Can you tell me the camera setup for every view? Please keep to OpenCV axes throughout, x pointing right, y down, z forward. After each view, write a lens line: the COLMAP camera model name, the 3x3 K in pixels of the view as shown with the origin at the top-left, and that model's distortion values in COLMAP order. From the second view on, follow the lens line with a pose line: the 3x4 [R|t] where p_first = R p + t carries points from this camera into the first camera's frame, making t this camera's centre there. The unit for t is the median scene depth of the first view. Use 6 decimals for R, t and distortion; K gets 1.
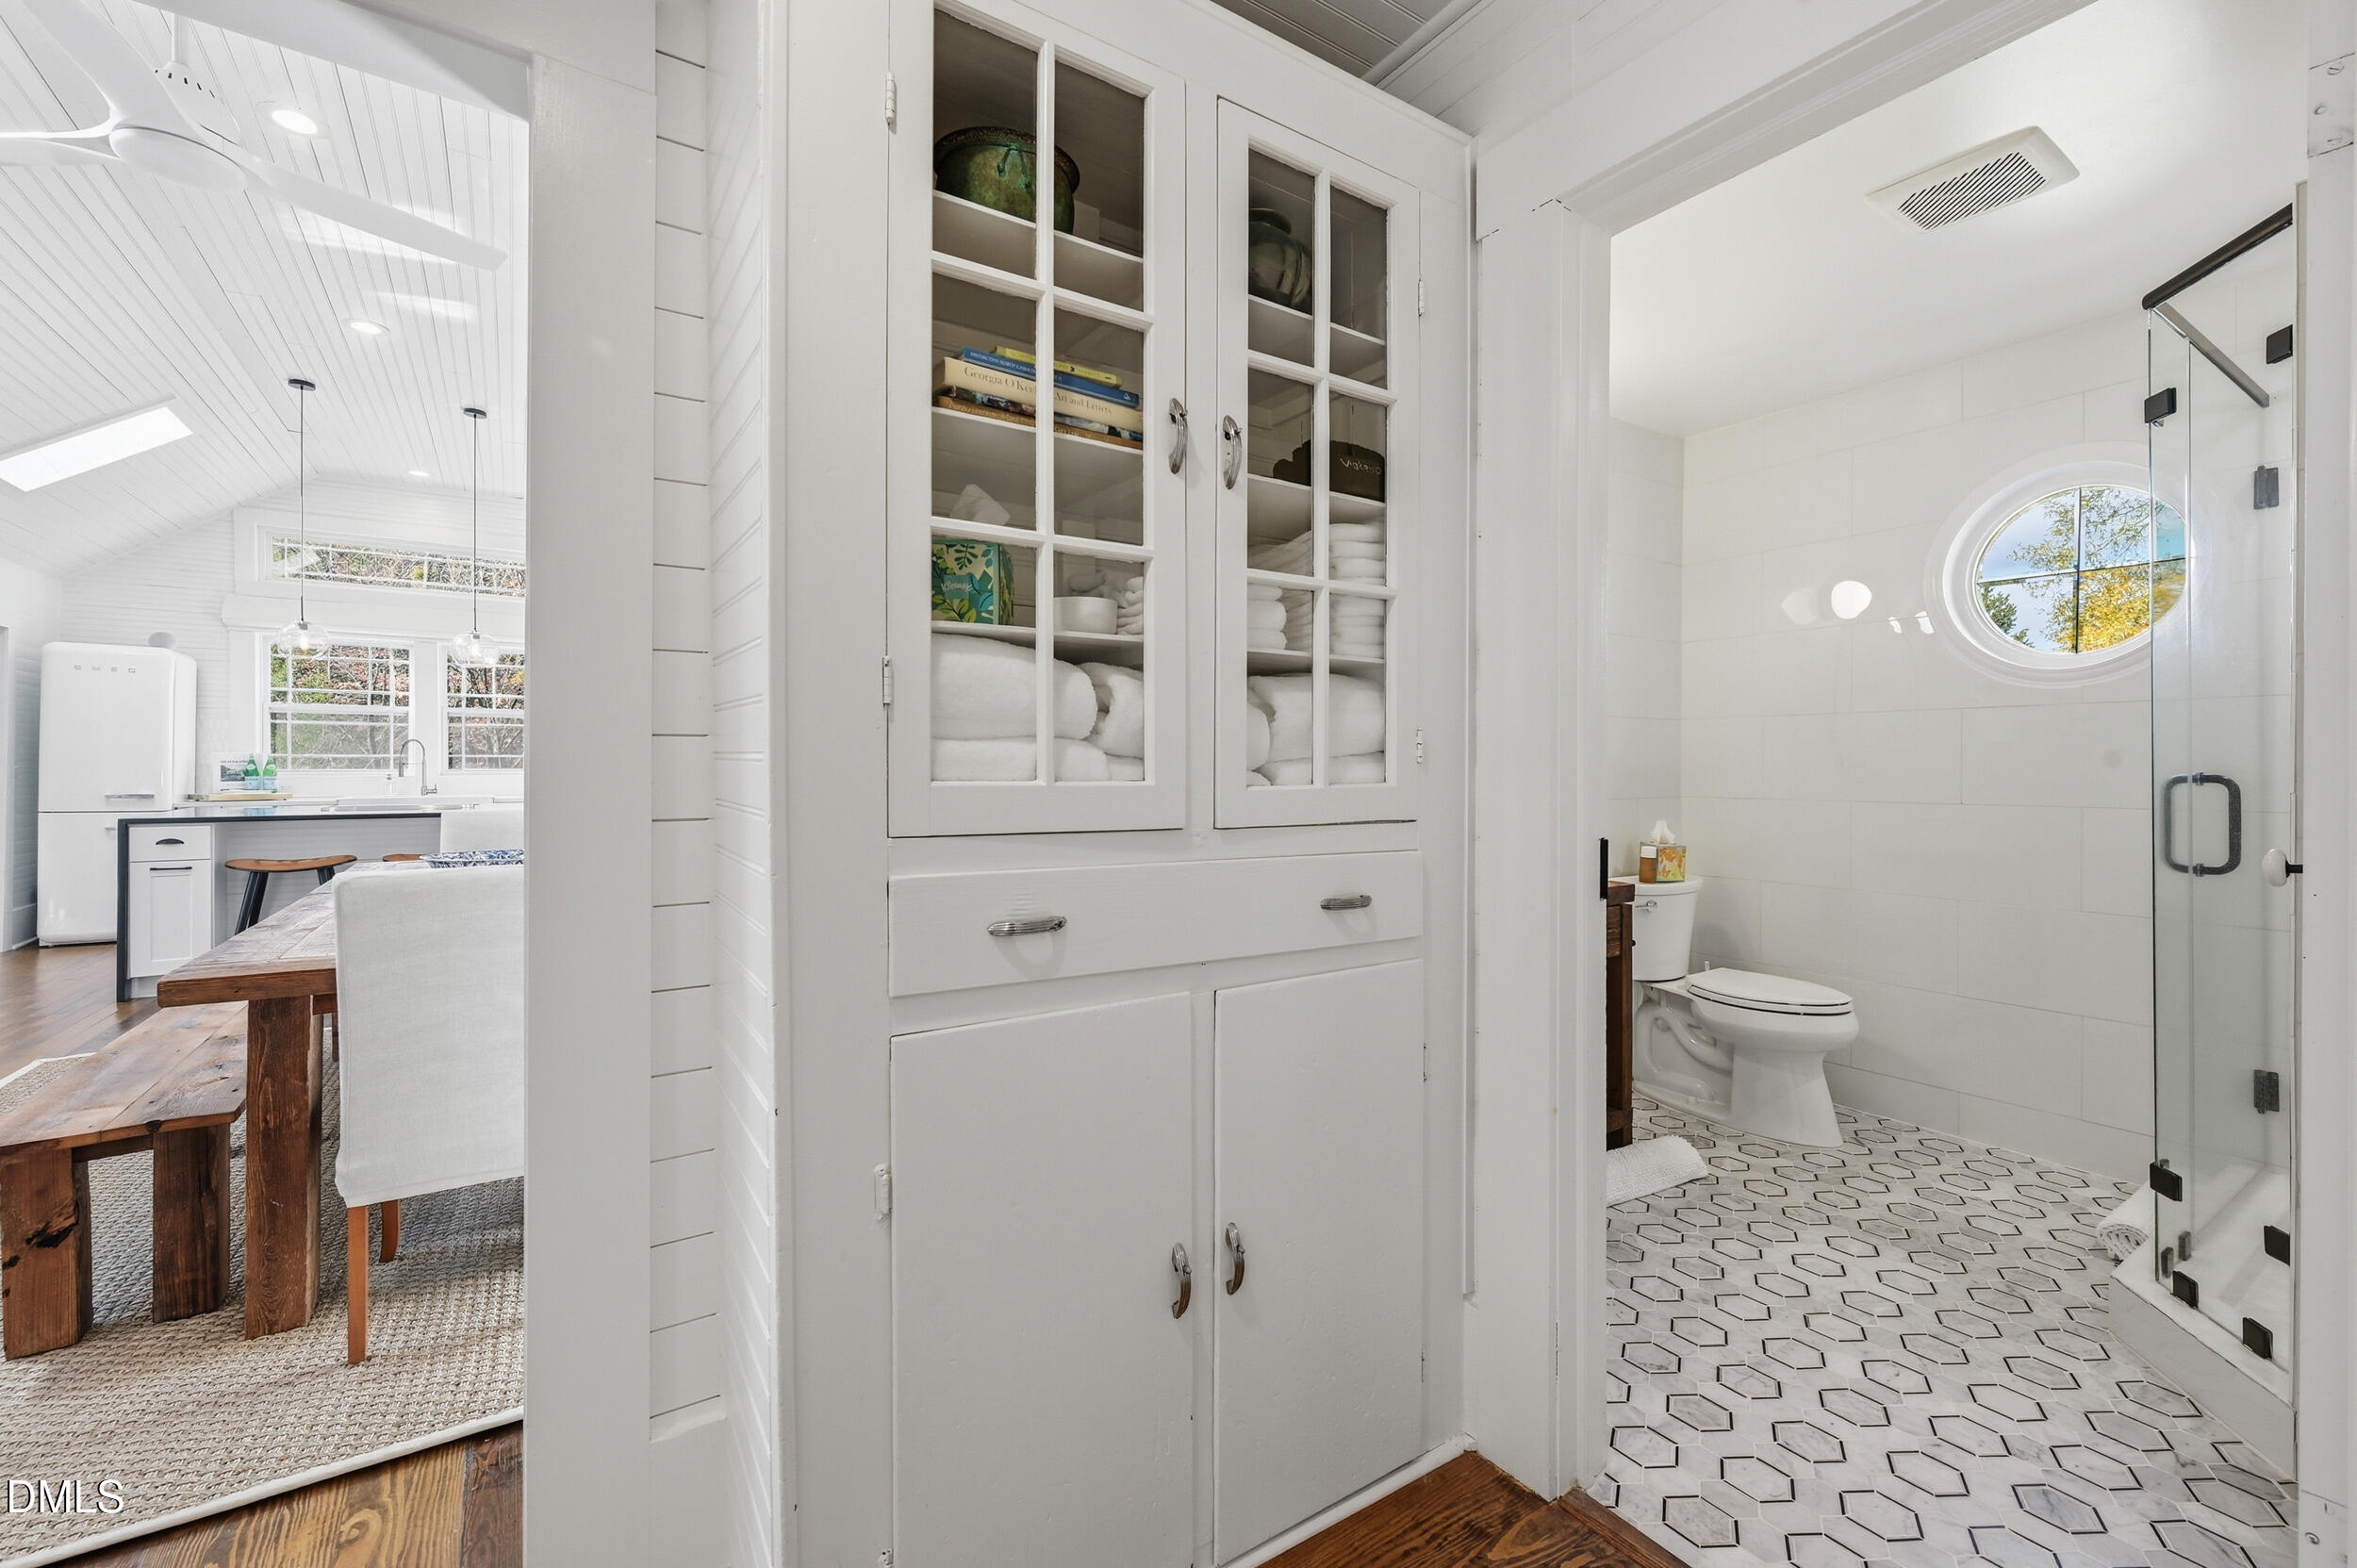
lens RADIAL K [[987.0, 0, 1184.2], [0, 987.0, 770.5], [0, 0, 1]] dist [-0.000829, 0.000126]
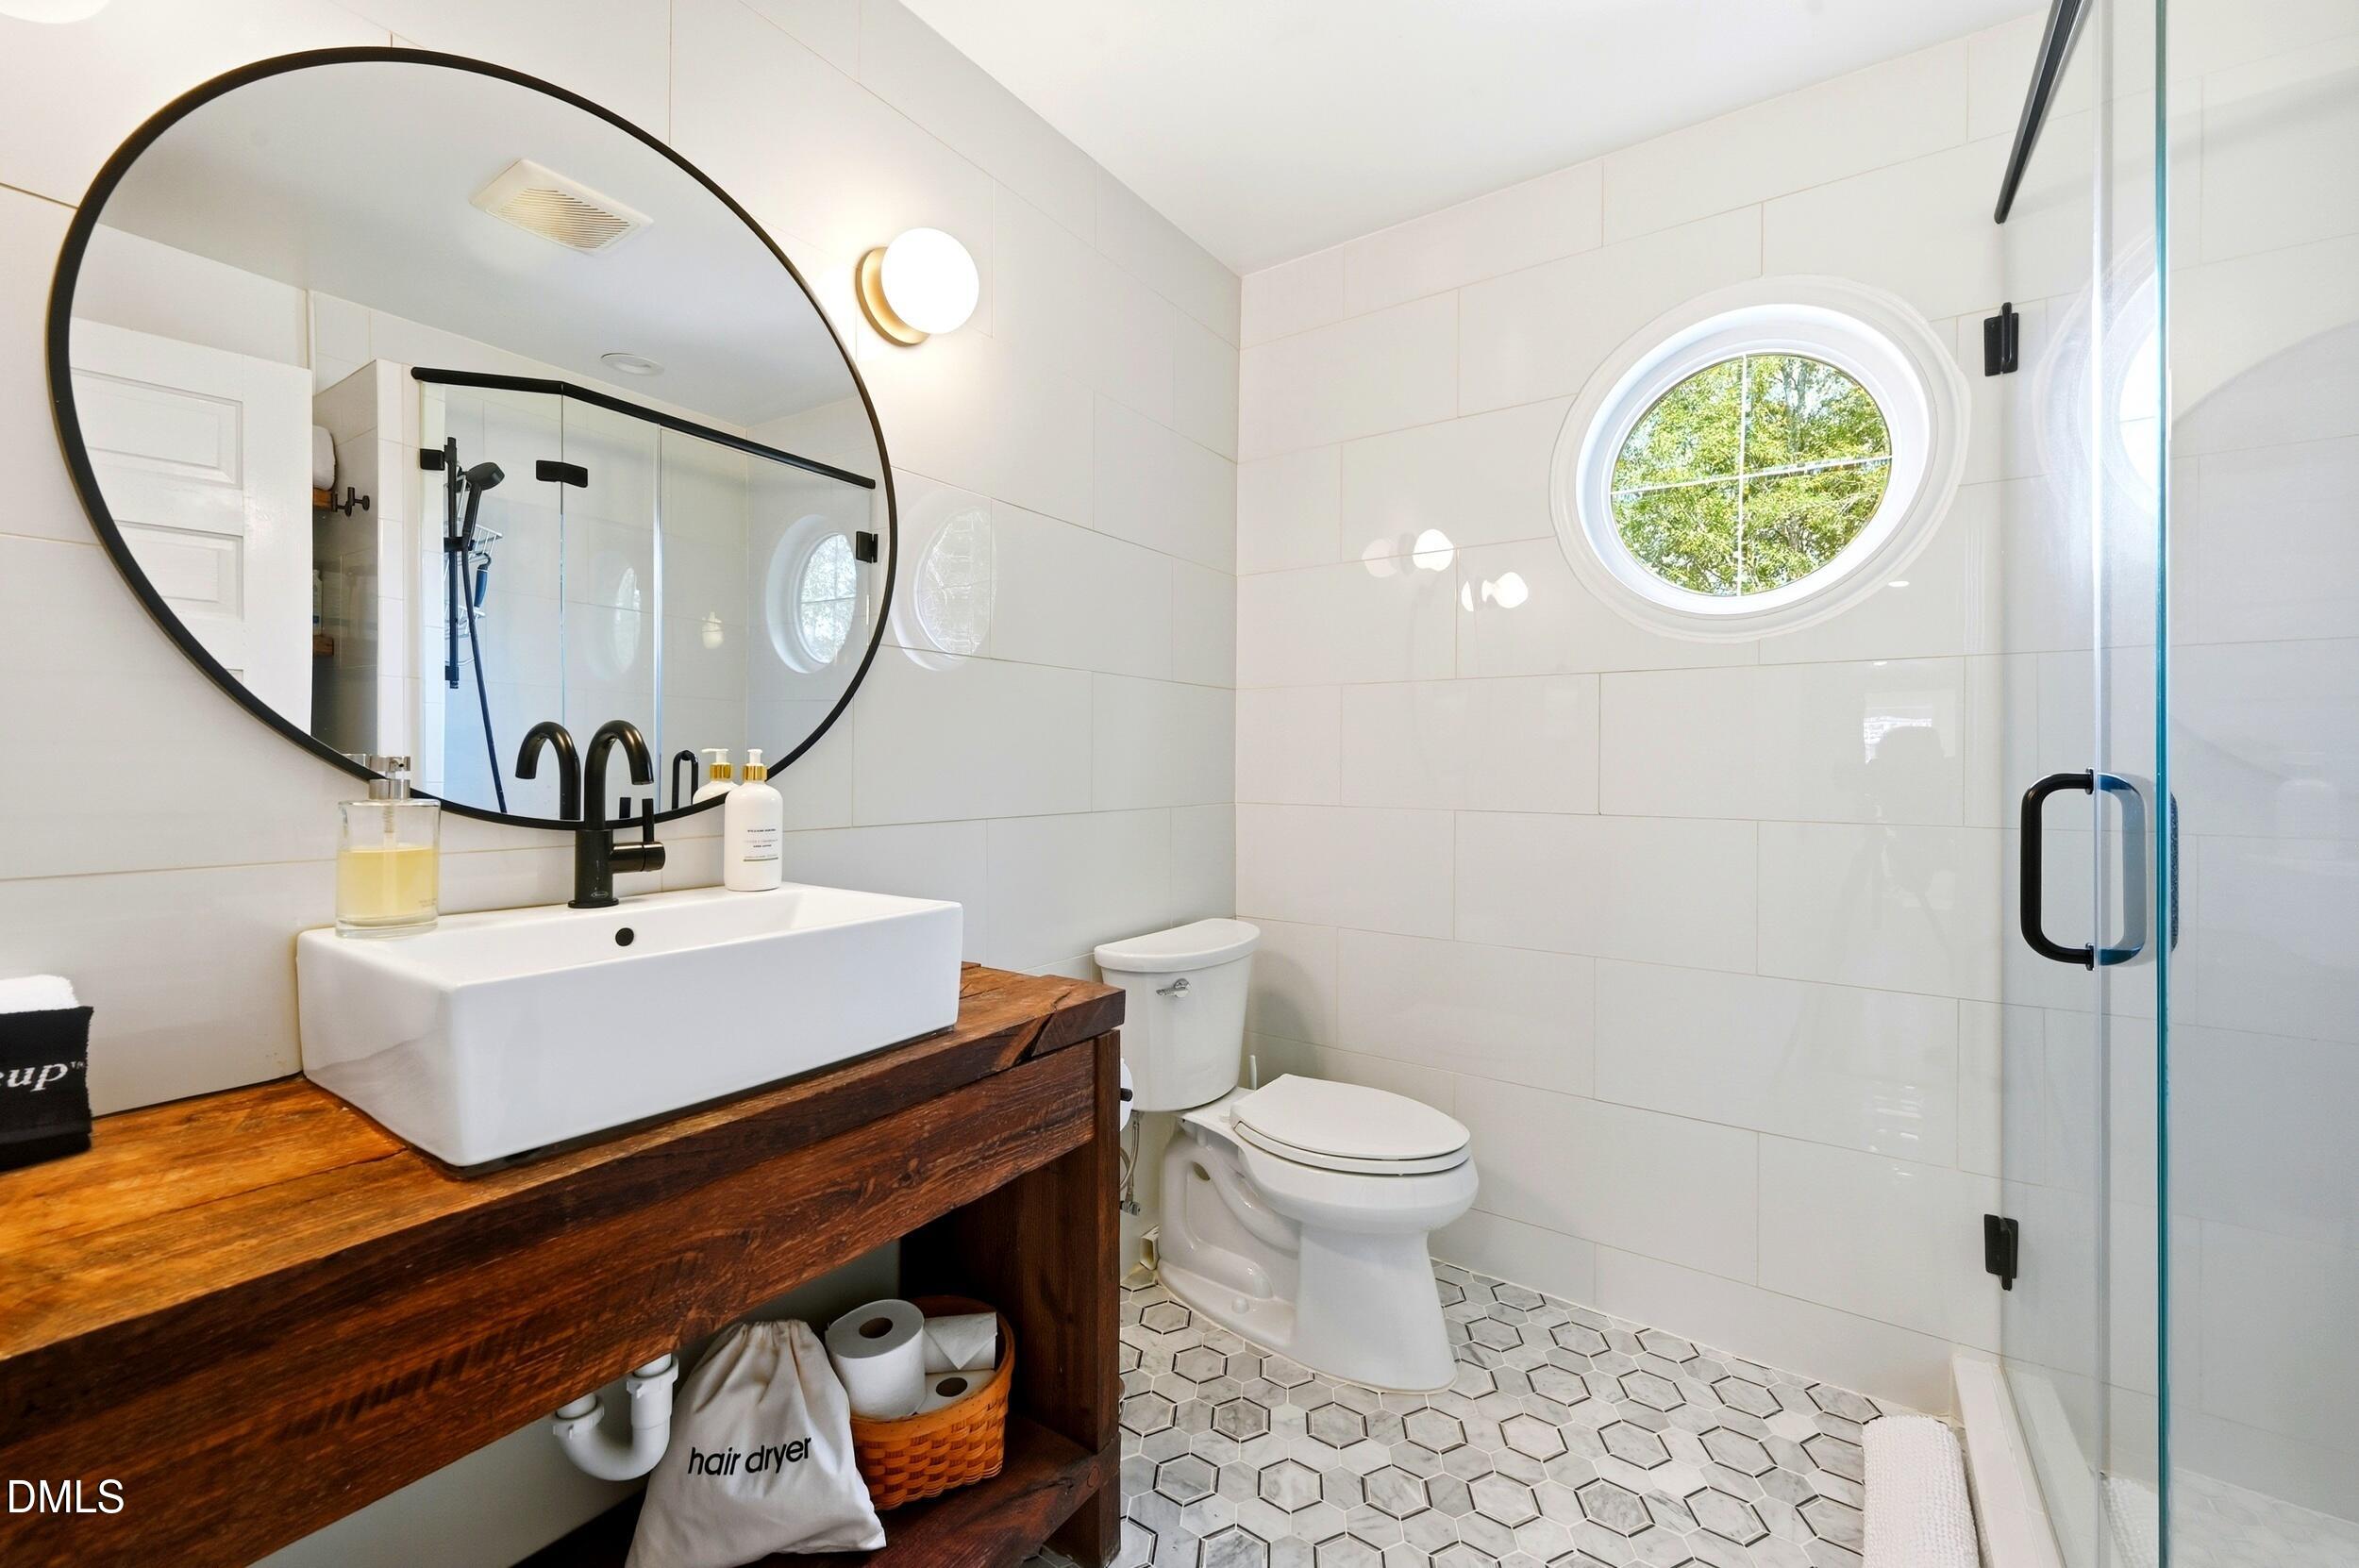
lens RADIAL K [[987.8, 0, 1179.4], [0, 987.8, 774.1], [0, 0, 1]] dist [-0.000829, 0.000126]
pose [[0.929636, -0.001720, 0.368475, 0.283413], [-0.002183, 0.999946, 0.010176, -0.000101], [-0.368473, -0.010265, 0.929582, 0.498562]]
